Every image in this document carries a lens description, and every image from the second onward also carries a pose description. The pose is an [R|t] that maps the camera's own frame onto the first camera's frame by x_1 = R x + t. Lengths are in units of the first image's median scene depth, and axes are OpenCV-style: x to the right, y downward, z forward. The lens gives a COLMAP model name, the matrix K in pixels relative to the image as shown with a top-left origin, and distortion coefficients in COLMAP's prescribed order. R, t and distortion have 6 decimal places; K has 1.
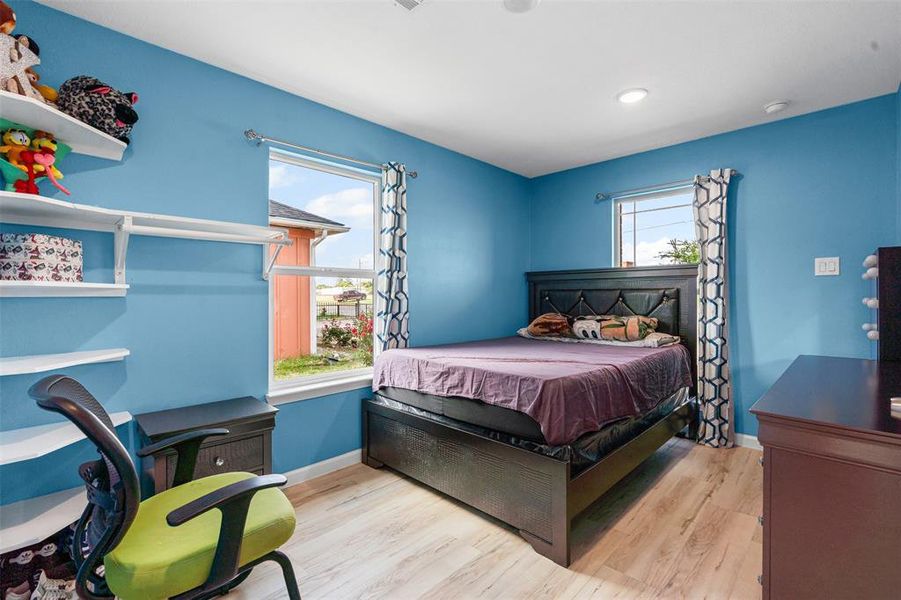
lens RADIAL K [[420.8, 0, 453.4], [0, 420.8, 294.1], [0, 0, 1]] dist [-0.002052, 0.000133]
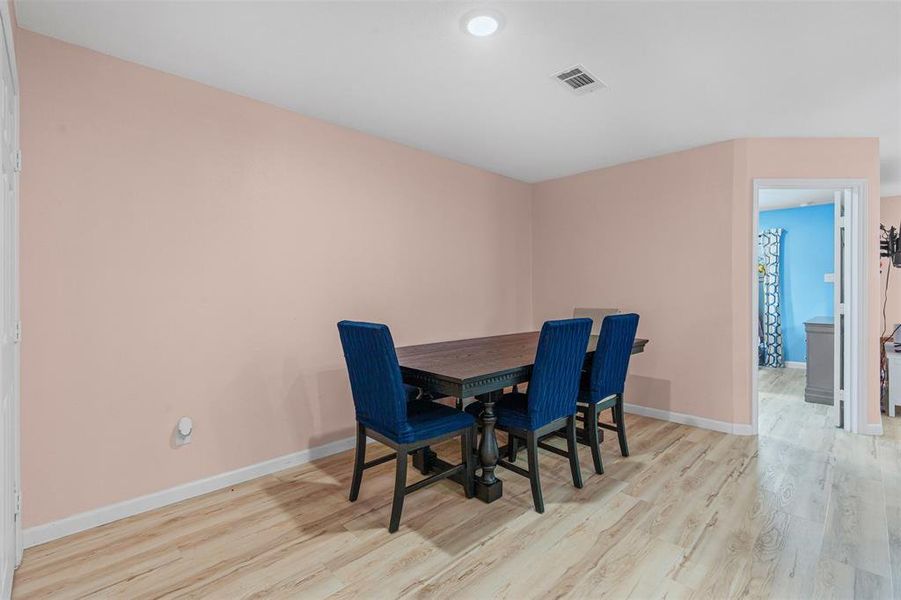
lens RADIAL K [[420.8, 0, 453.4], [0, 420.8, 294.1], [0, 0, 1]] dist [-0.002052, 0.000133]
pose [[0.999797, -0.007952, -0.018489, -0.855985], [0.008003, 0.999964, 0.002659, -0.002602], [0.018467, -0.002807, 0.999826, -1.016066]]
